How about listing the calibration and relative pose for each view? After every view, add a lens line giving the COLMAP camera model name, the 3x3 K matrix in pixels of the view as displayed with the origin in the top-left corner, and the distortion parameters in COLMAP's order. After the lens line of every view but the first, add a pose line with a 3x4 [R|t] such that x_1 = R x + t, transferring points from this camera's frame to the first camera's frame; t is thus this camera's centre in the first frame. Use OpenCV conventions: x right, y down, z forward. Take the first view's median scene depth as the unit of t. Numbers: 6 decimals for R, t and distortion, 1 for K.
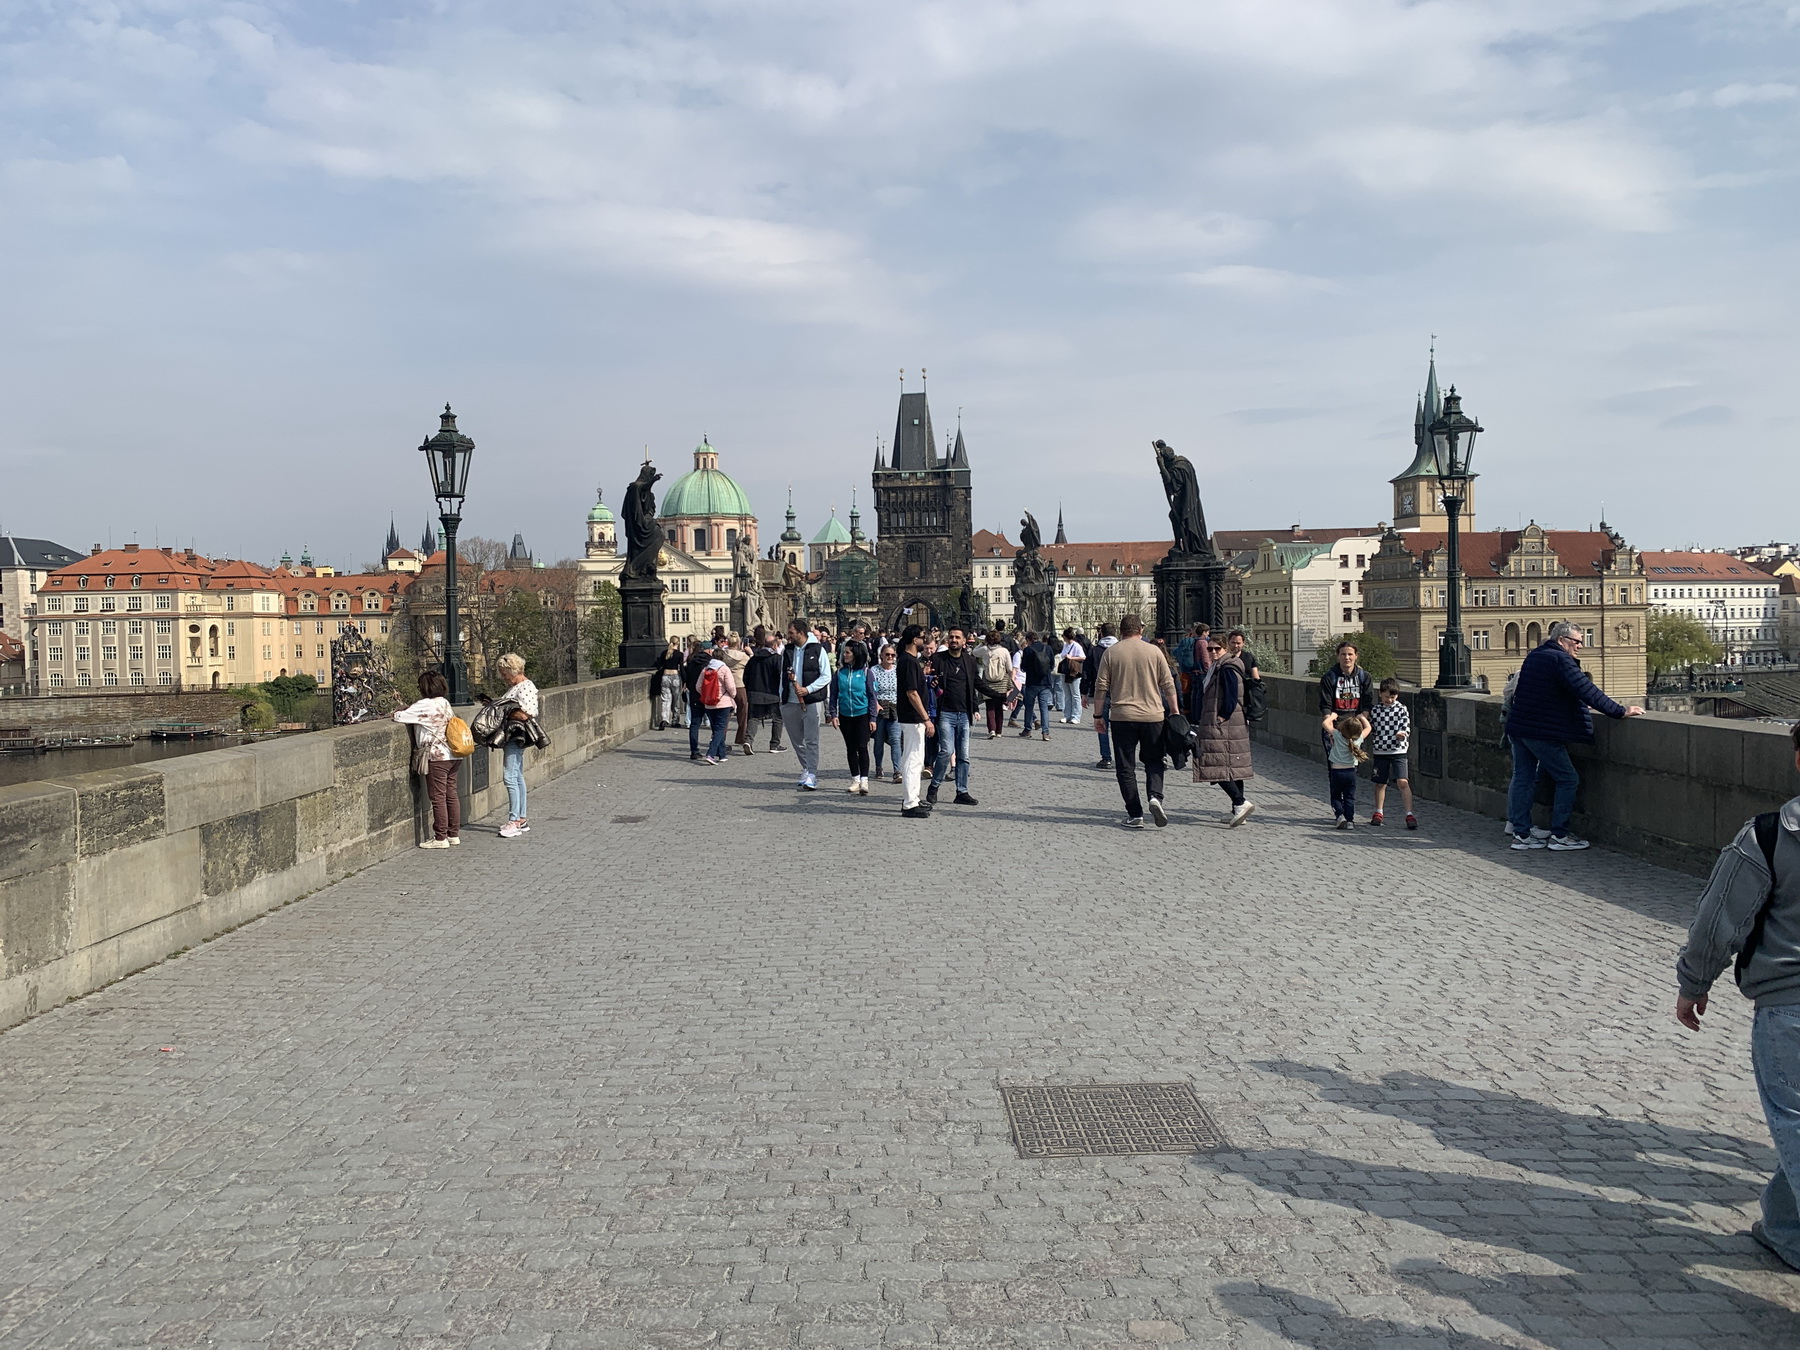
lens RADIAL K [[1360.9, 0, 904.0], [0, 1360.9, 652.0], [0, 0, 1]] dist [0.082215, -0.126541]
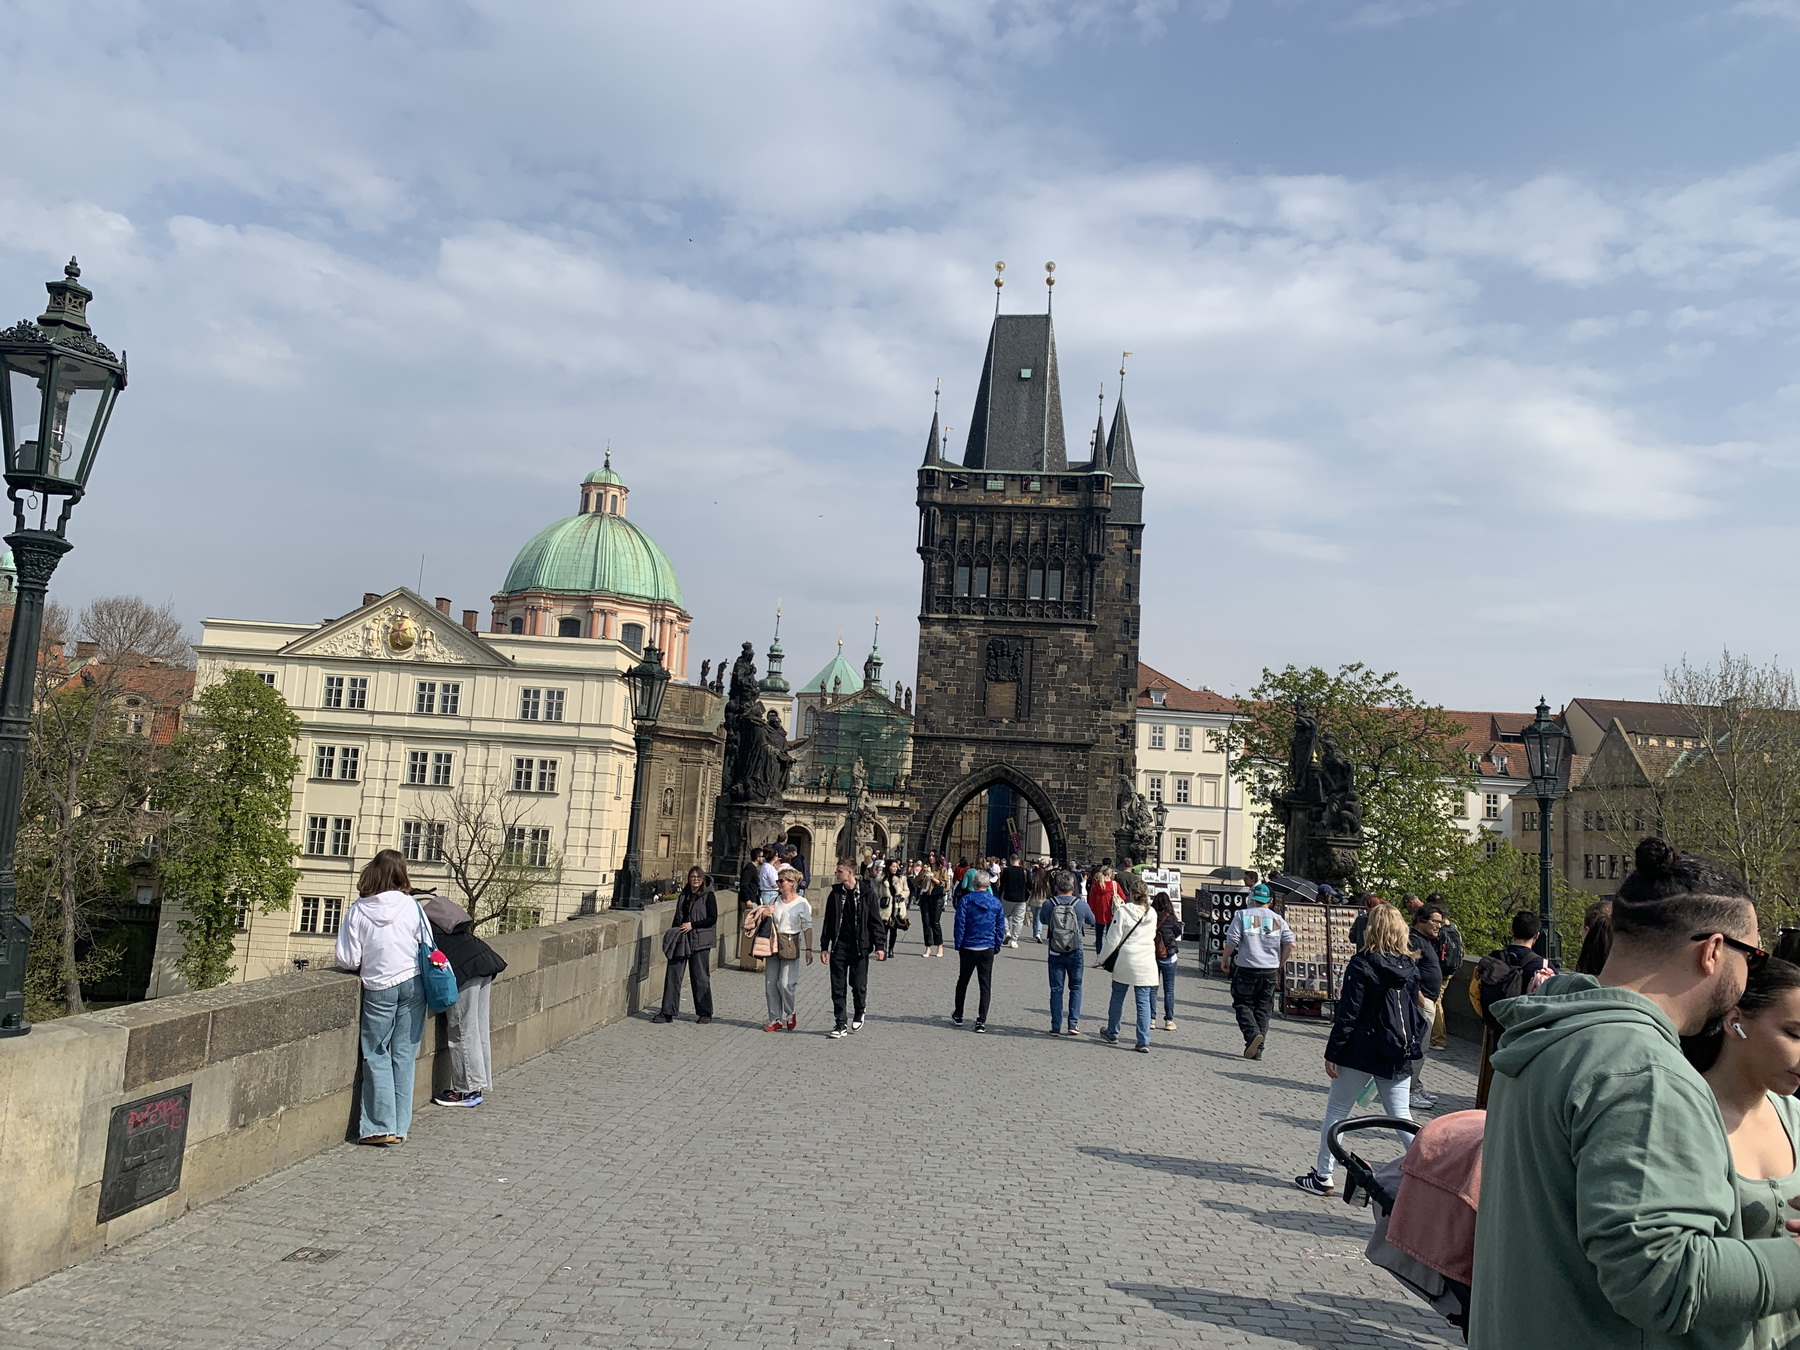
lens RADIAL K [[1349.1, 0, 910.6], [0, 1349.1, 670.0], [0, 0, 1]] dist [0.182220, -0.467695]
pose [[0.997240, 0.072576, -0.015682, -0.014437], [-0.074086, 0.986662, -0.144944, -0.007296], [0.004953, 0.145705, 0.989316, 0.579480]]
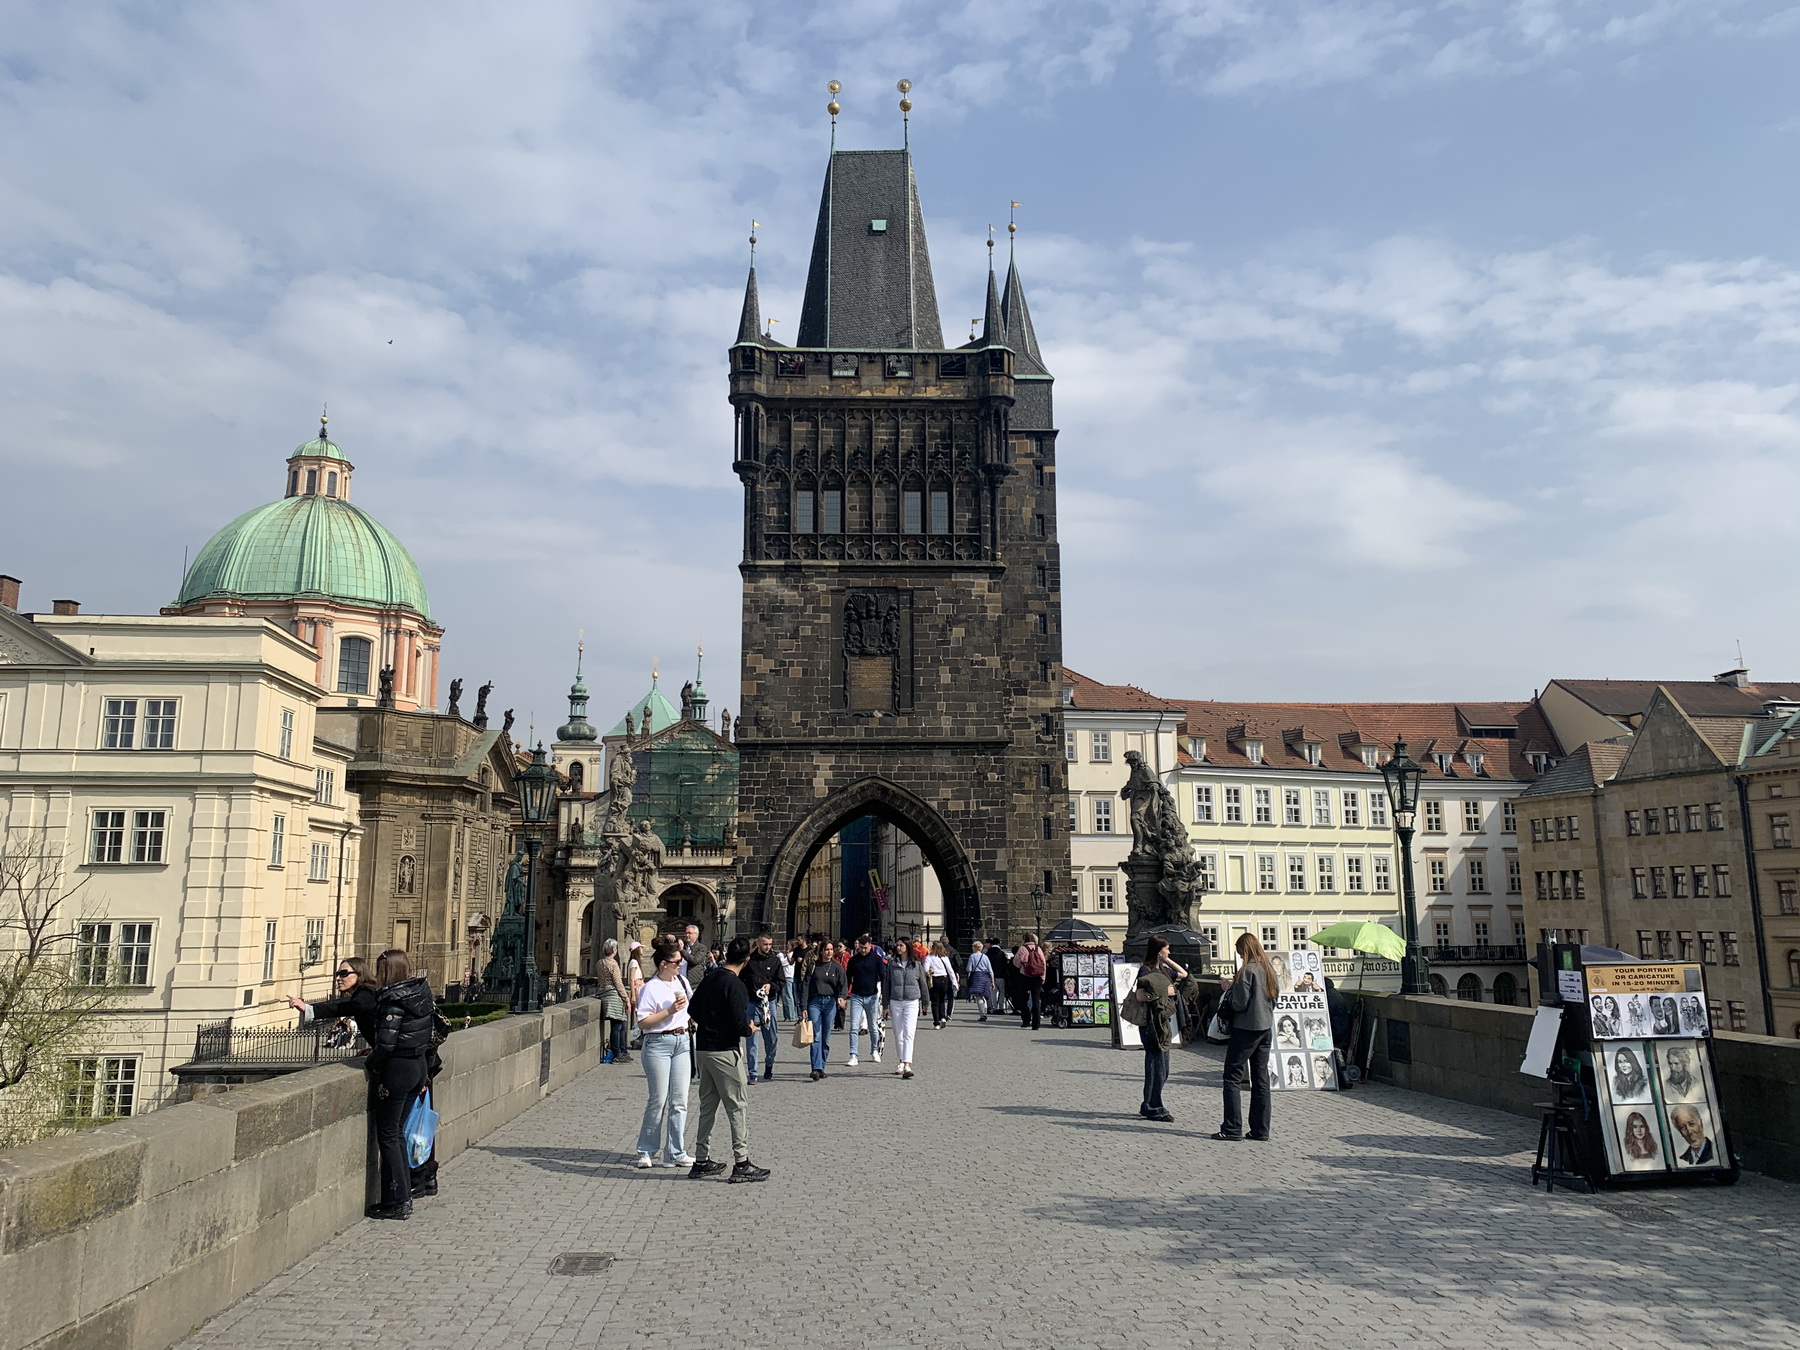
lens RADIAL K [[1360.9, 0, 904.0], [0, 1360.9, 652.0], [0, 0, 1]] dist [0.082215, -0.126541]
pose [[0.994826, 0.029623, 0.097182, -0.012903], [-0.008877, 0.978233, -0.207319, -0.008920], [-0.101208, 0.205383, 0.973434, 0.716461]]
